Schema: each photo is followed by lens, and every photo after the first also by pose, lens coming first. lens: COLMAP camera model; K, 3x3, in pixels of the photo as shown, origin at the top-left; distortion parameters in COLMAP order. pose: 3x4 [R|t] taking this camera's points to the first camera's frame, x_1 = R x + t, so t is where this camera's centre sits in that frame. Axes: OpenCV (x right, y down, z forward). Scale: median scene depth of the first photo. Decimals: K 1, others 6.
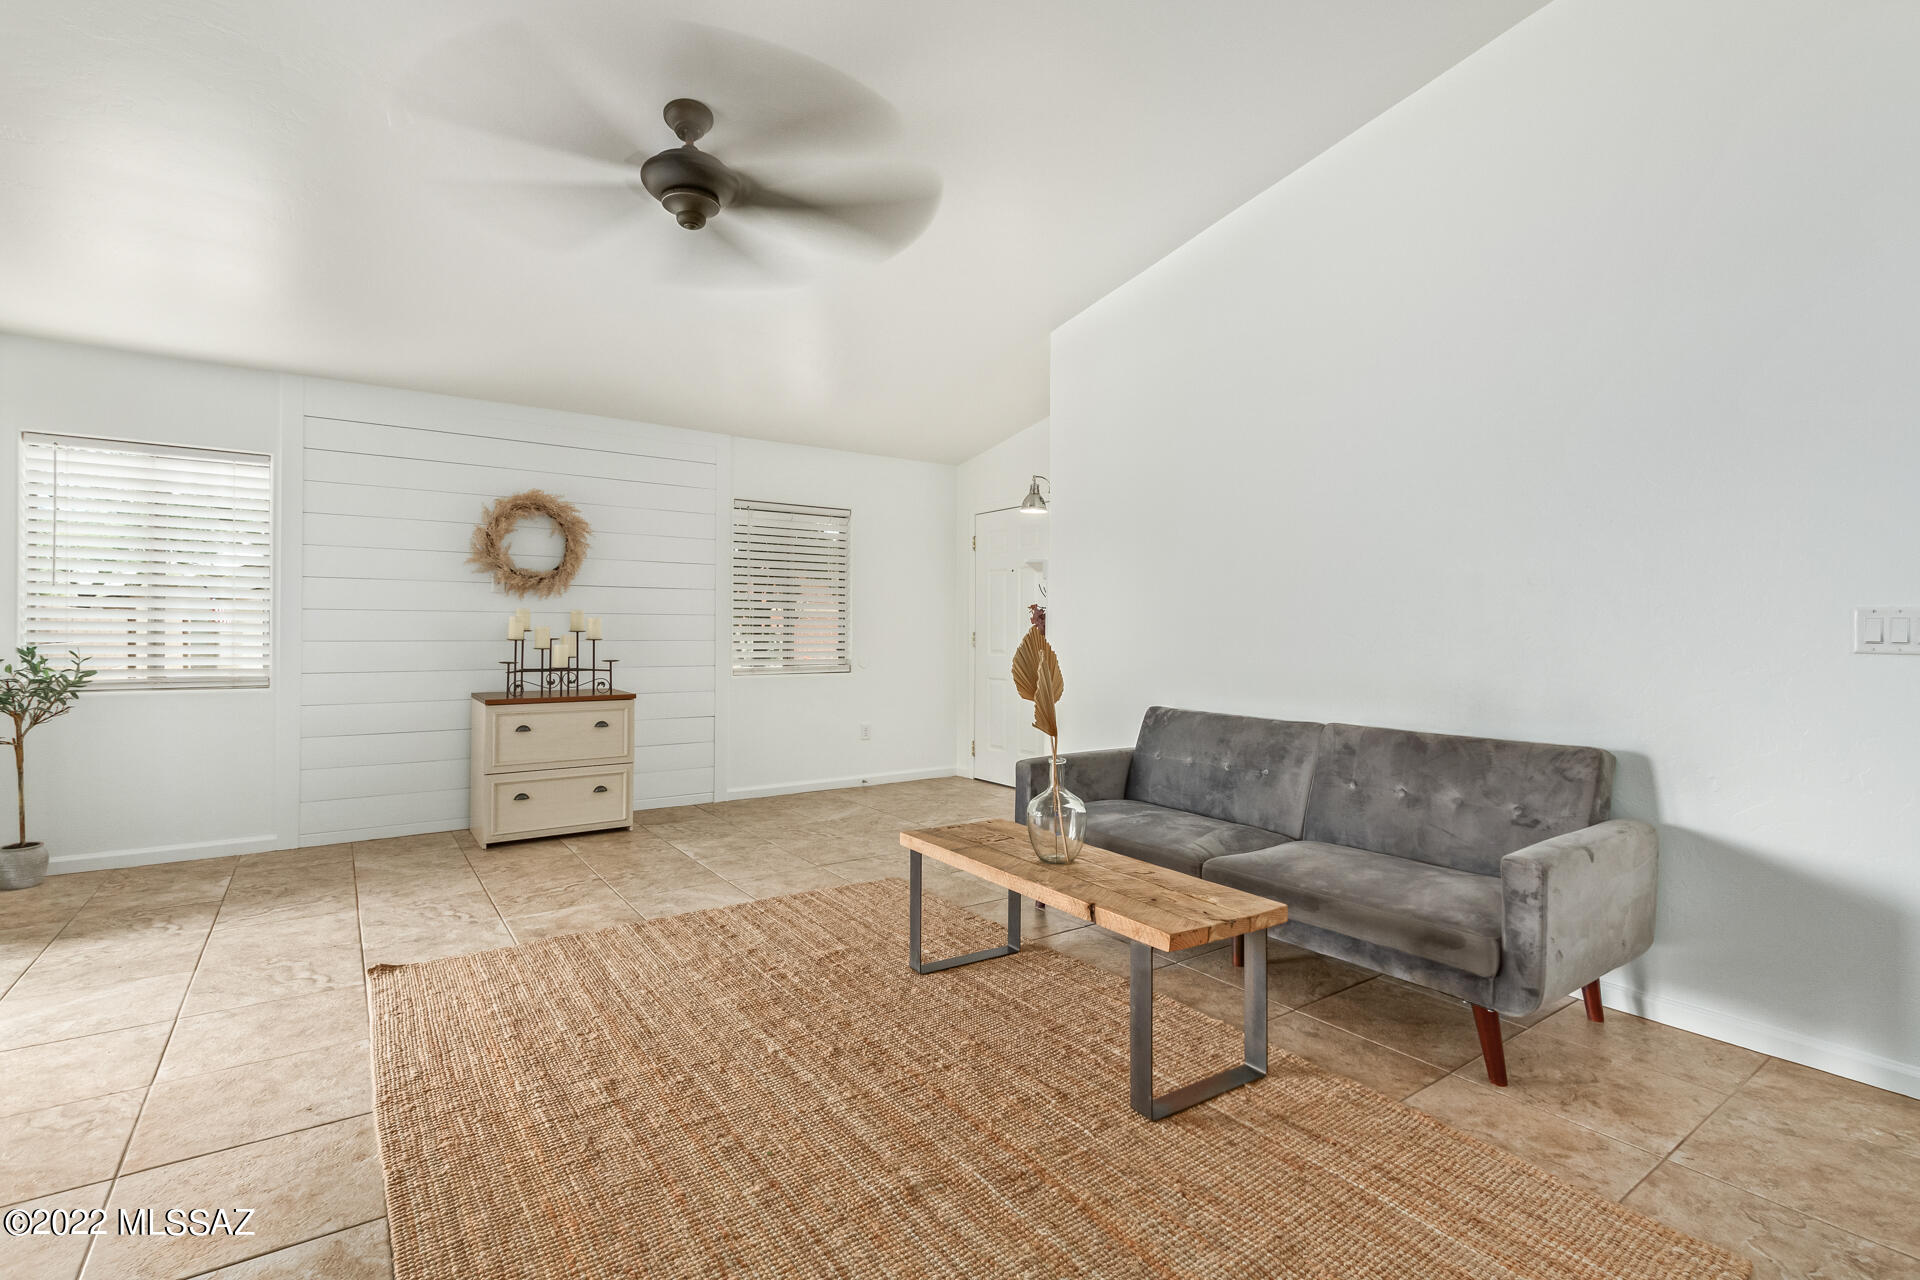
lens RADIAL K [[892.3, 0, 970.5], [0, 892.3, 632.1], [0, 0, 1]] dist [0.004195, -0.001681]
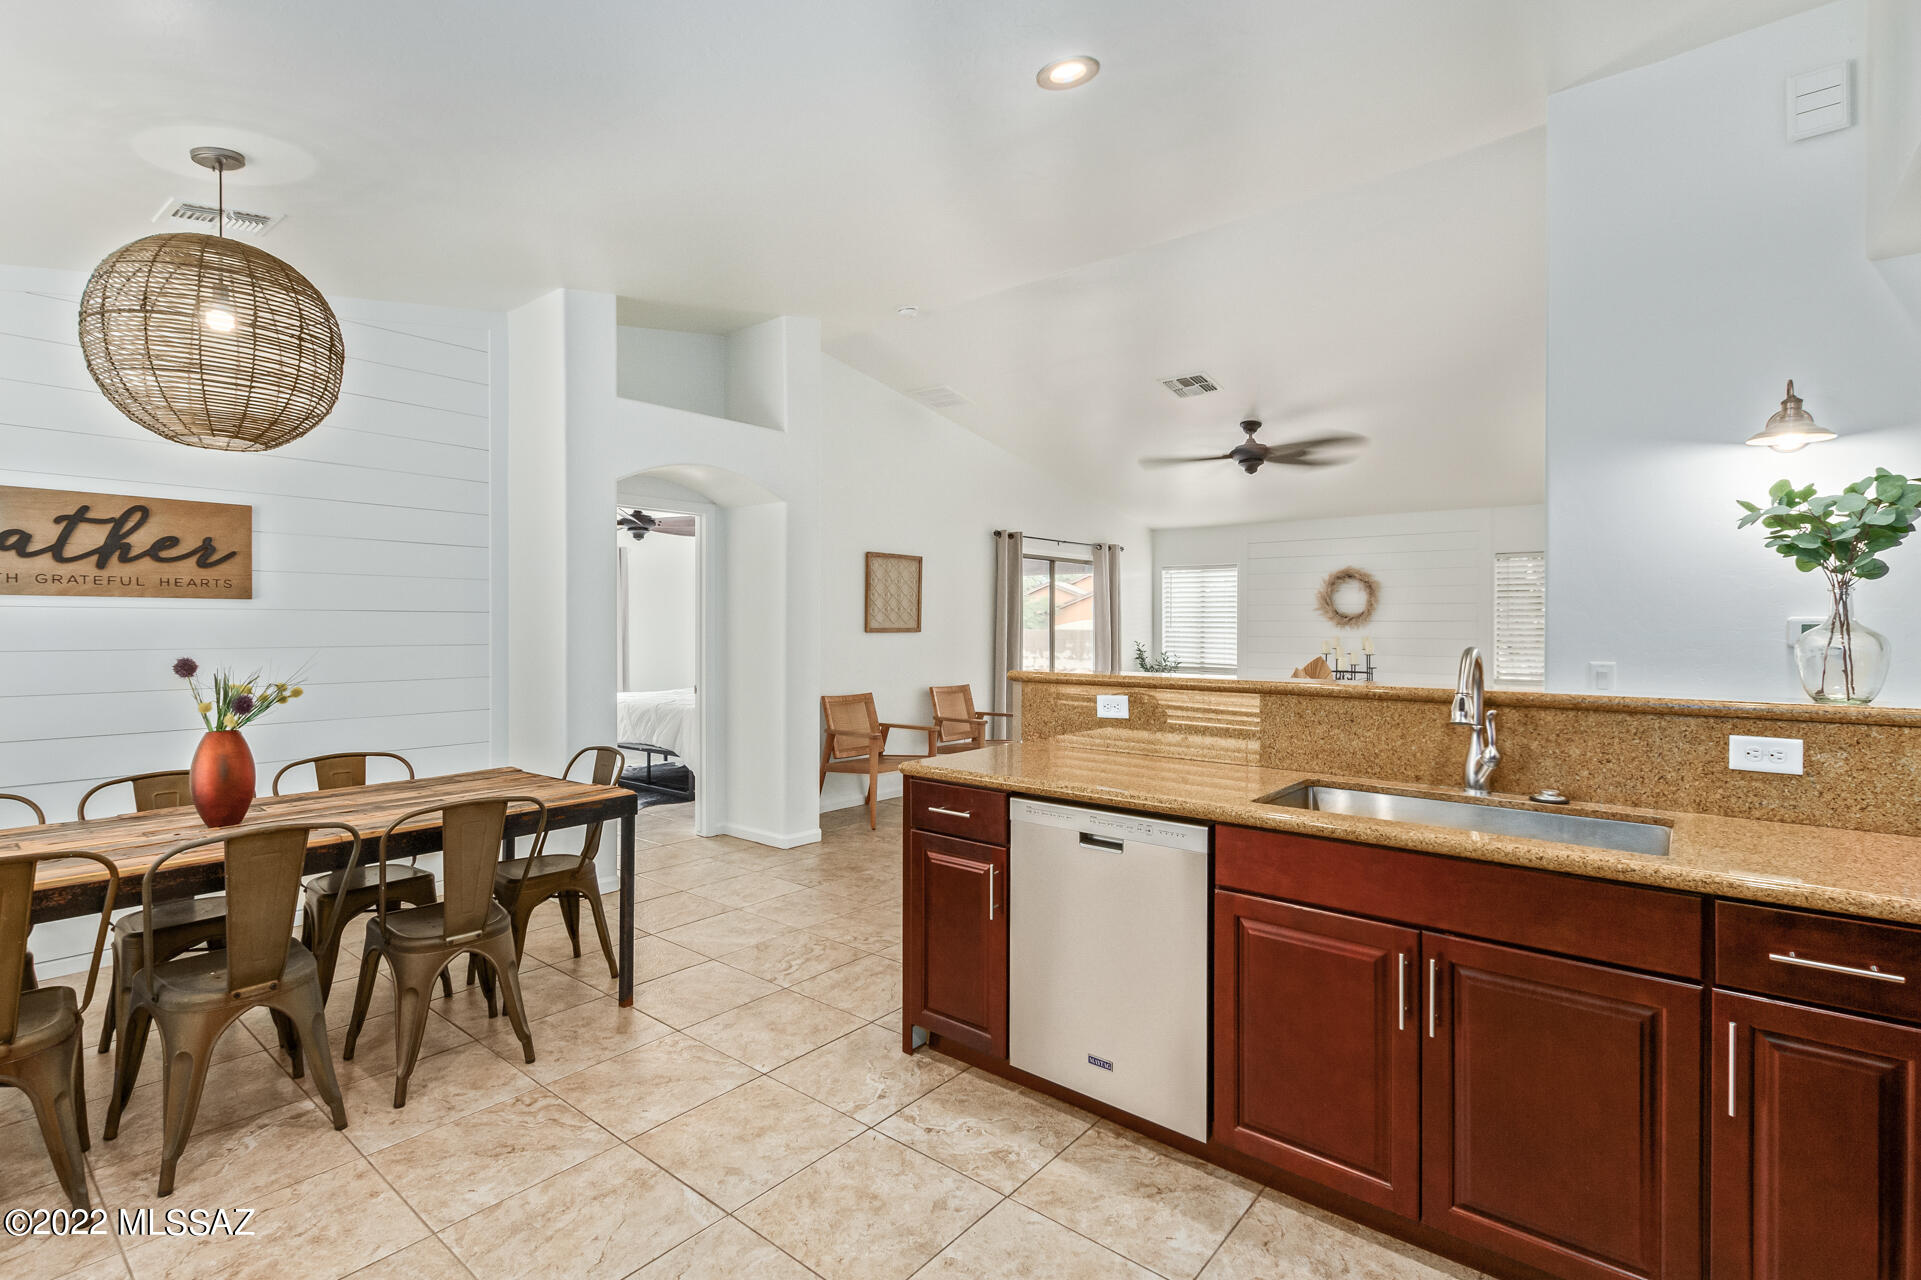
lens RADIAL K [[892.8, 0, 962.7], [0, 892.8, 635.0], [0, 0, 1]] dist [0.004195, -0.001681]
pose [[0.273330, -0.000488, -0.961920, 1.348762], [-0.006417, 0.999977, -0.002330, -0.024373], [0.961899, 0.006809, 0.273321, -0.267285]]
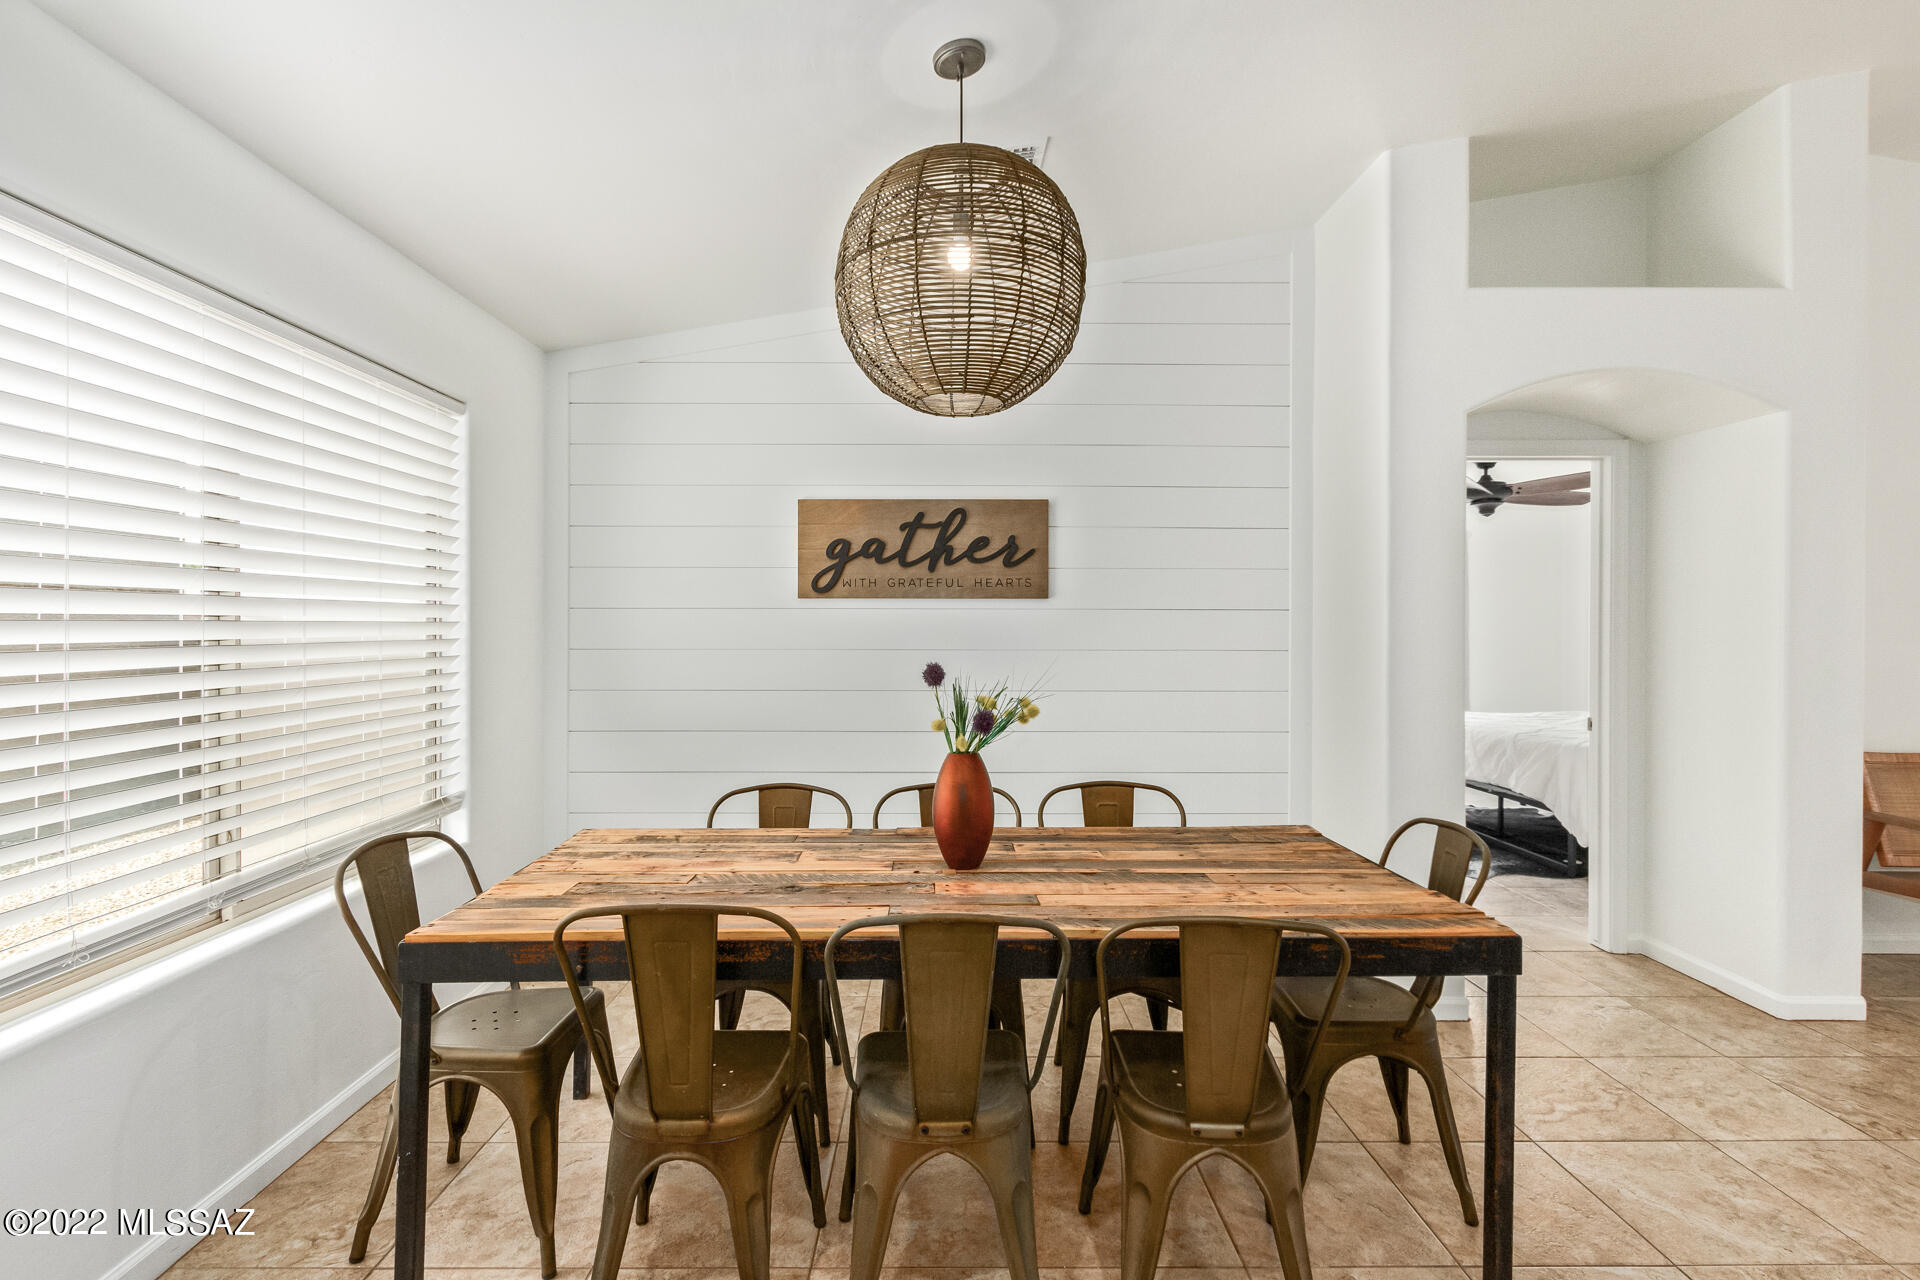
lens RADIAL K [[892.3, 0, 935.2], [0, 892.3, 624.7], [0, 0, 1]] dist [0.004195, -0.001681]
pose [[-0.574492, -0.013709, -0.818395, 1.002507], [-0.015212, 0.999866, -0.006070, -0.026416], [0.818369, 0.008962, -0.574623, -0.315312]]
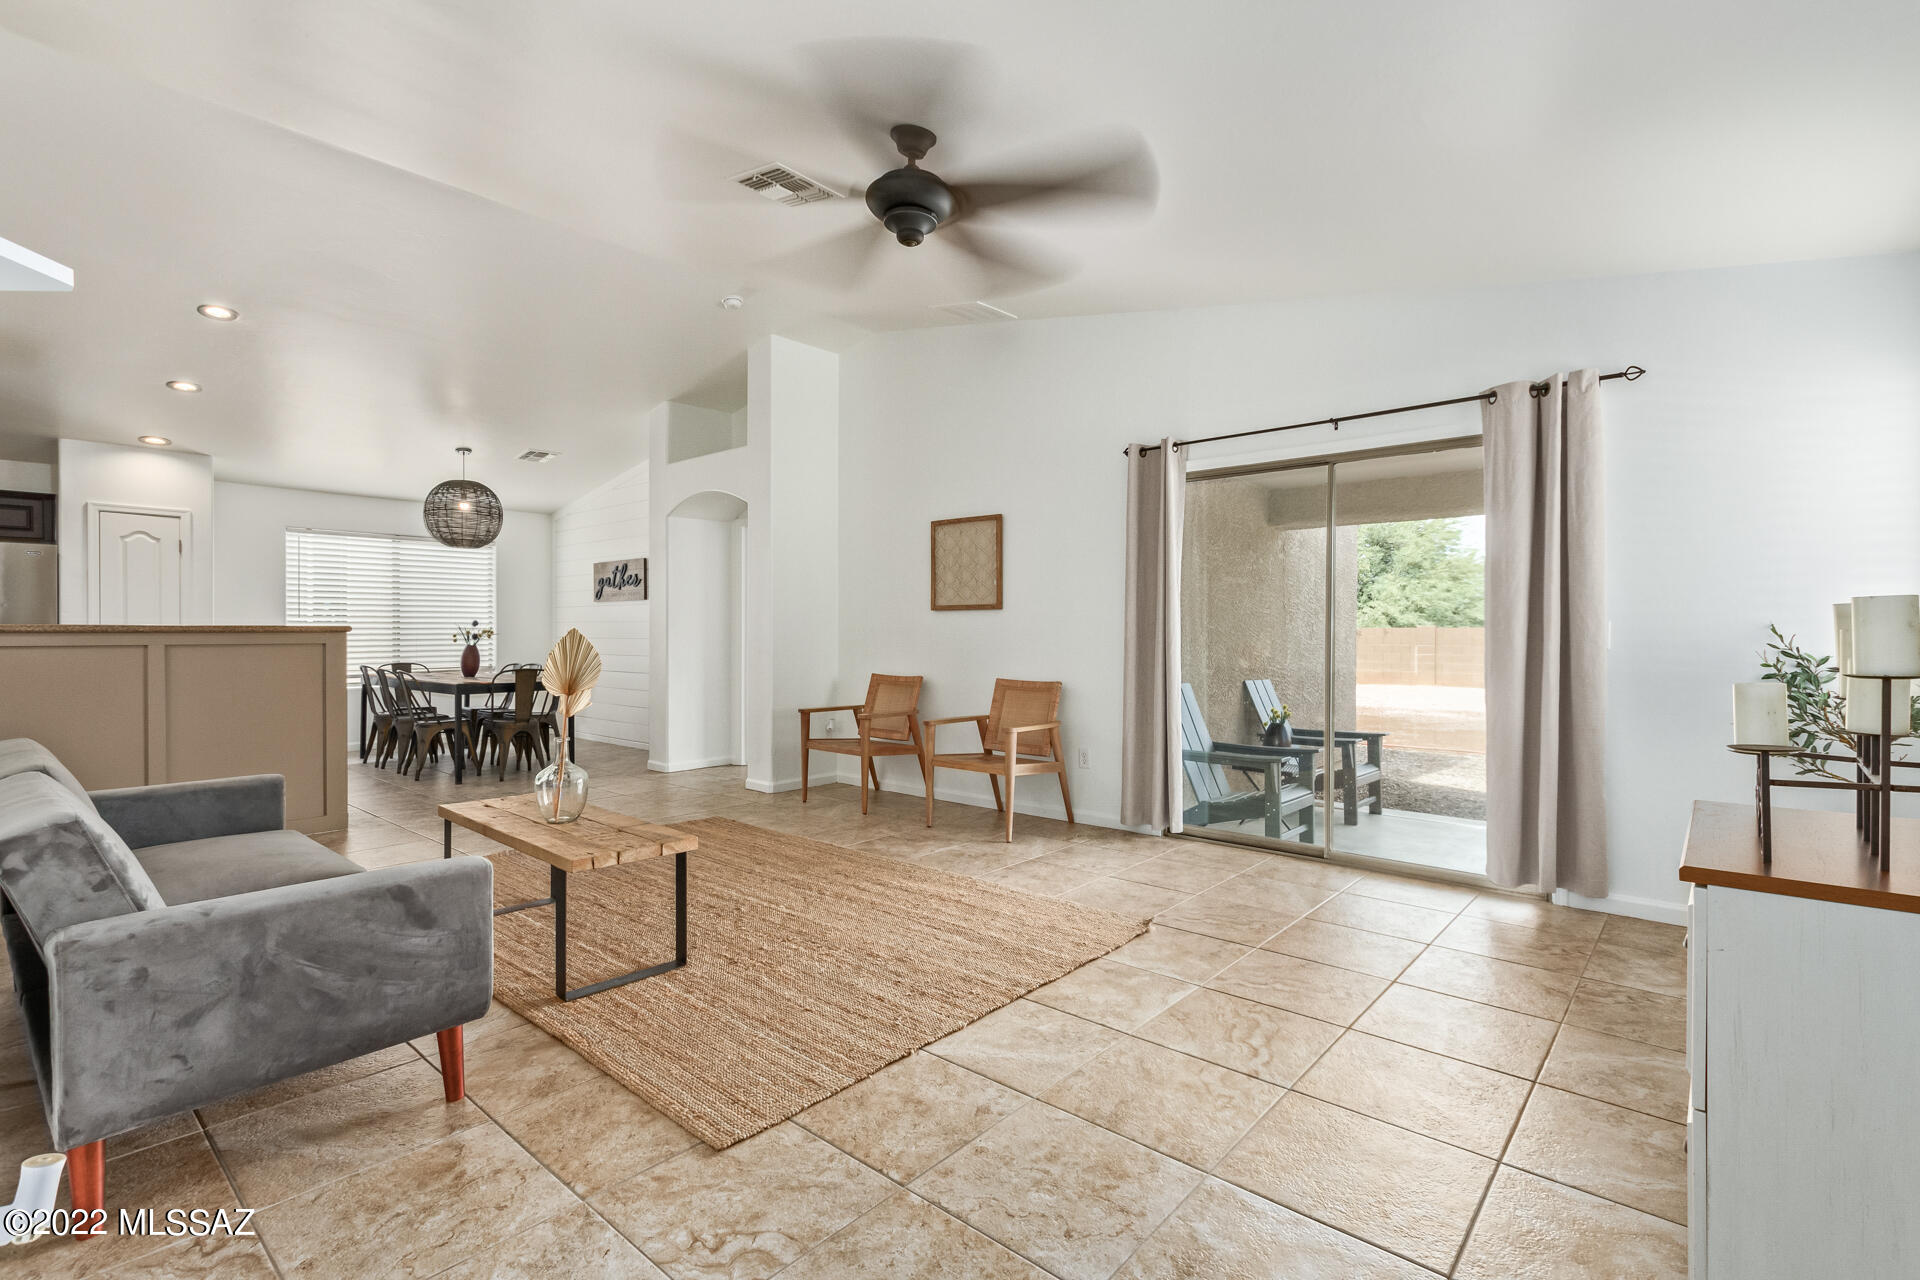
lens RADIAL K [[892.3, 0, 960.6], [0, 892.3, 619.9], [0, 0, 1]] dist [0.004195, -0.001681]
pose [[-0.973004, -0.014523, -0.230329, -0.107208], [-0.013543, 0.999891, -0.005836, -0.007545], [0.230389, -0.002559, -0.973095, 1.626558]]
